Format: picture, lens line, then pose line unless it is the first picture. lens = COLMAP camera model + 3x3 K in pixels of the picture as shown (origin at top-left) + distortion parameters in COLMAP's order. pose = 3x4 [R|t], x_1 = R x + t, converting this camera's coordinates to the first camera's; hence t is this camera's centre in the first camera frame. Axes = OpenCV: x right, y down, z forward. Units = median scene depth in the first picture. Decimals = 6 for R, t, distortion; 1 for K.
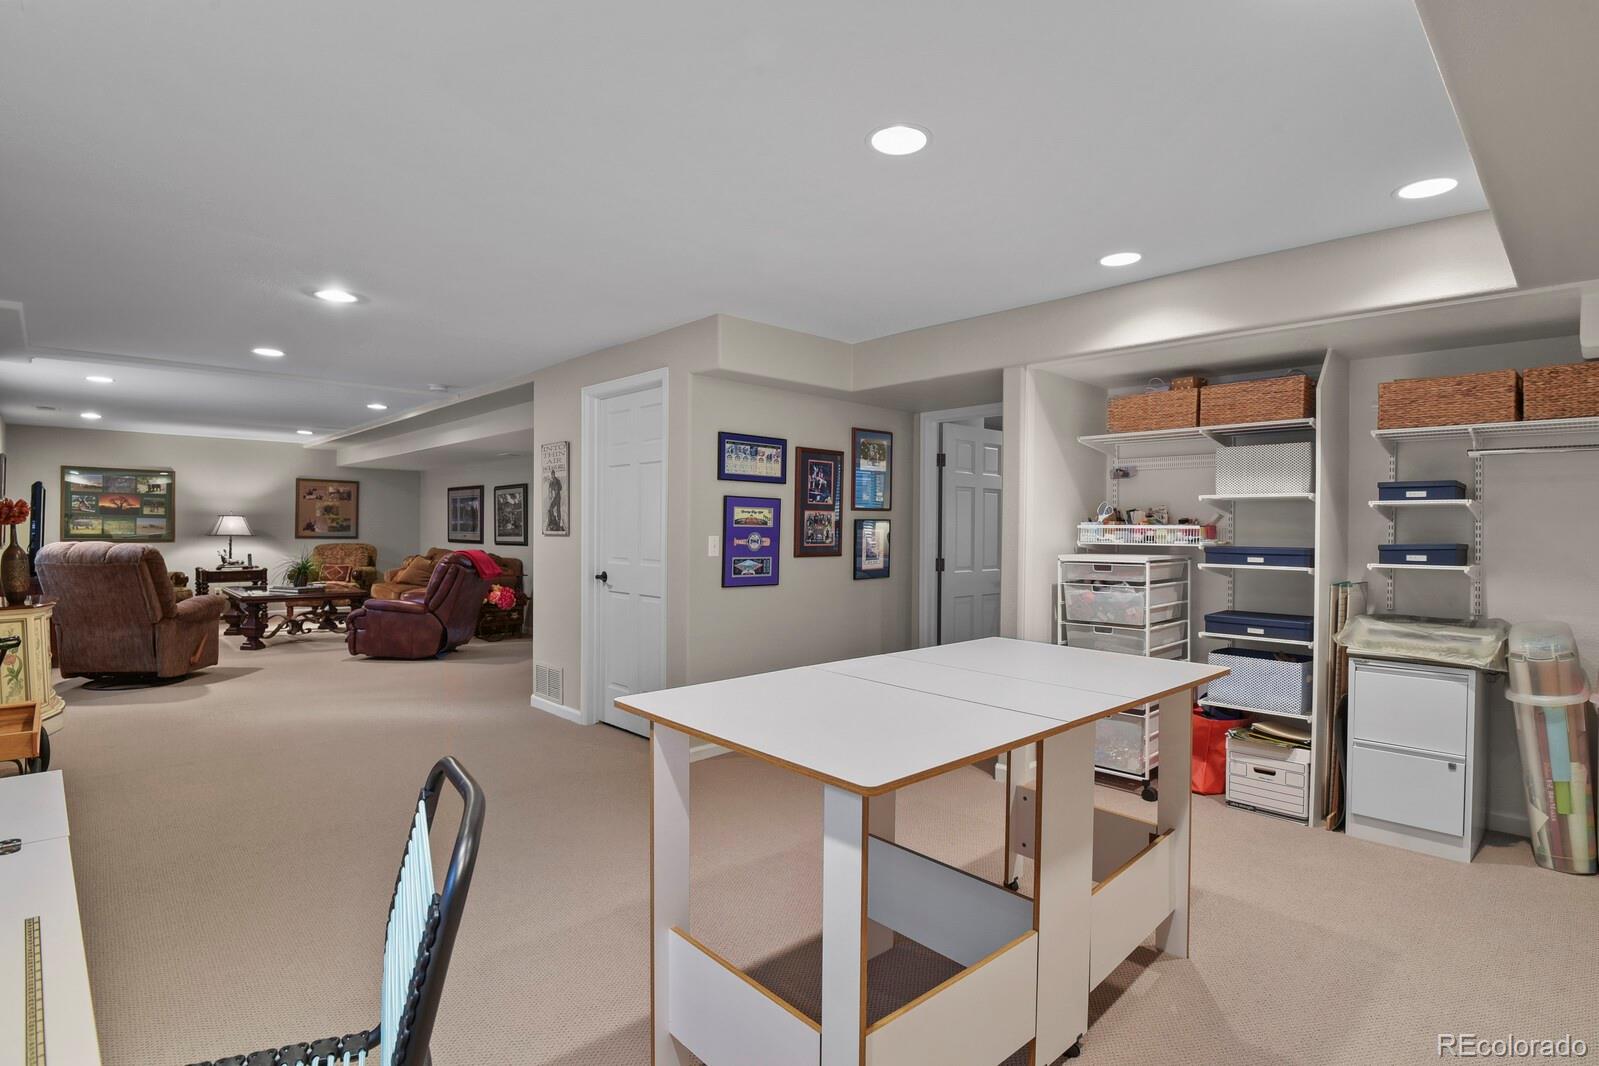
lens RADIAL K [[792.9, 0, 802.0], [0, 792.9, 534.9], [0, 0, 1]] dist [-0.026920, -0.003577]
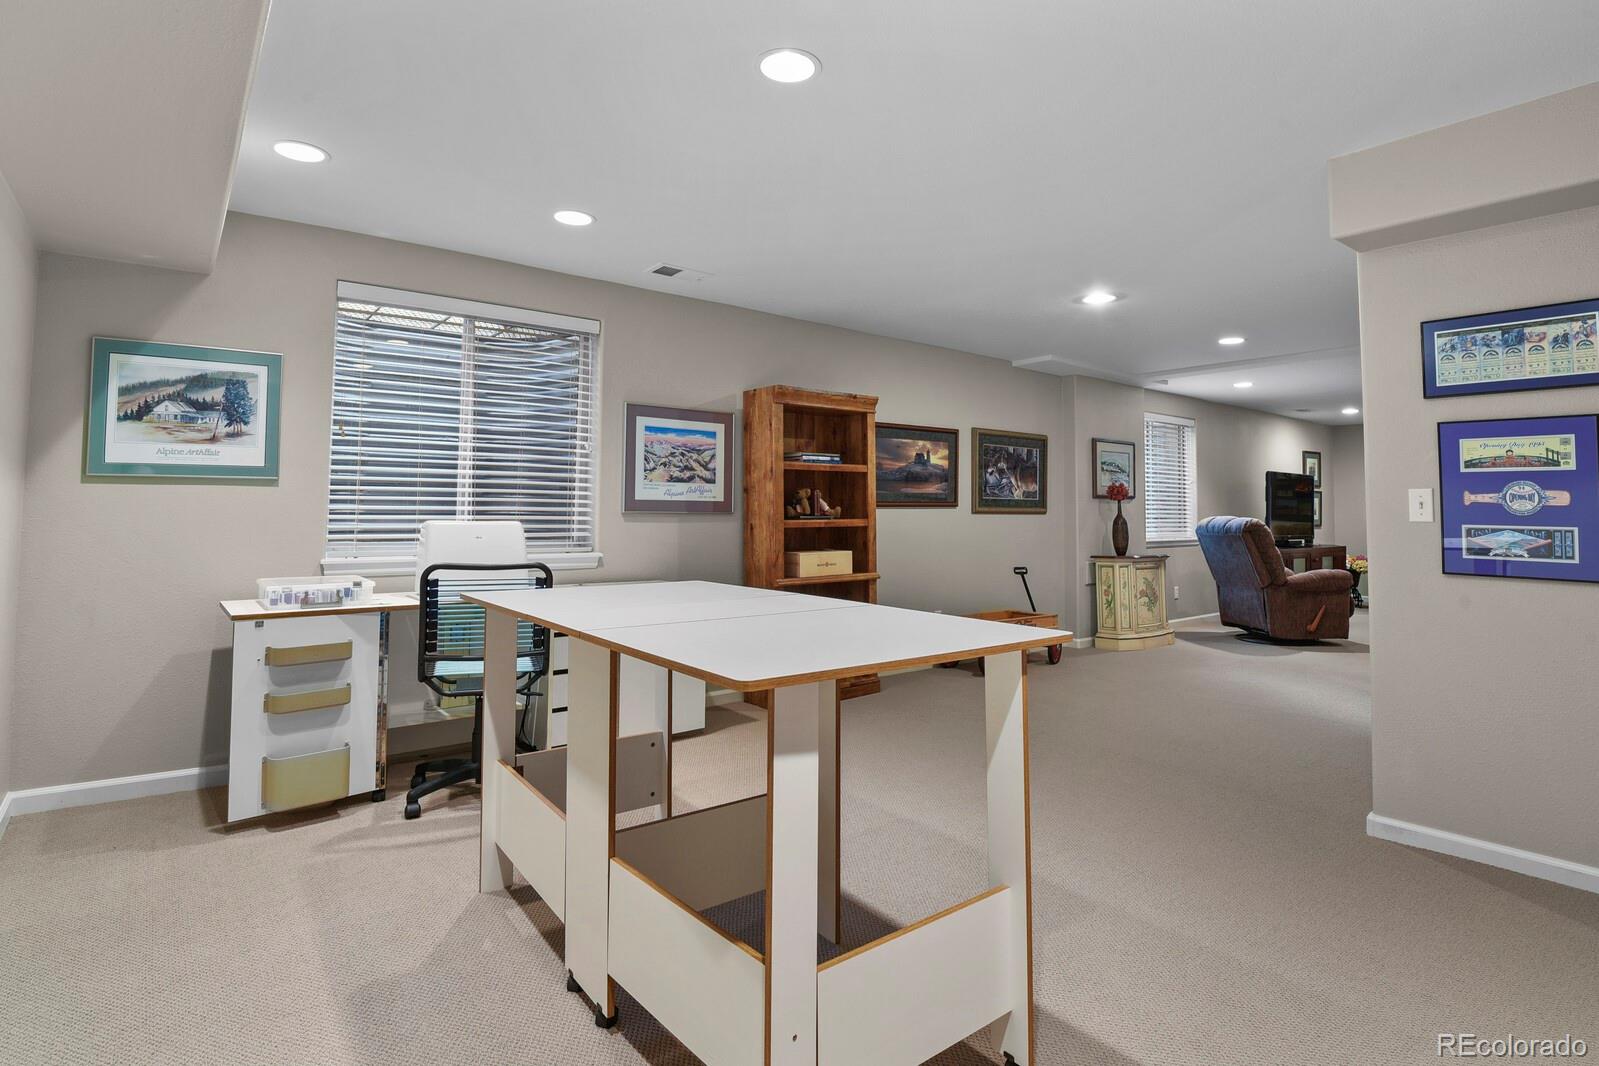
lens RADIAL K [[792.9, 0, 788.7], [0, 792.9, 459.8], [0, 0, 1]] dist [-0.026920, -0.003577]
pose [[-0.121376, -0.076823, -0.989629, 0.261249], [-0.020659, 0.996980, -0.074860, 0.016039], [0.992392, 0.011359, -0.122596, 0.271497]]
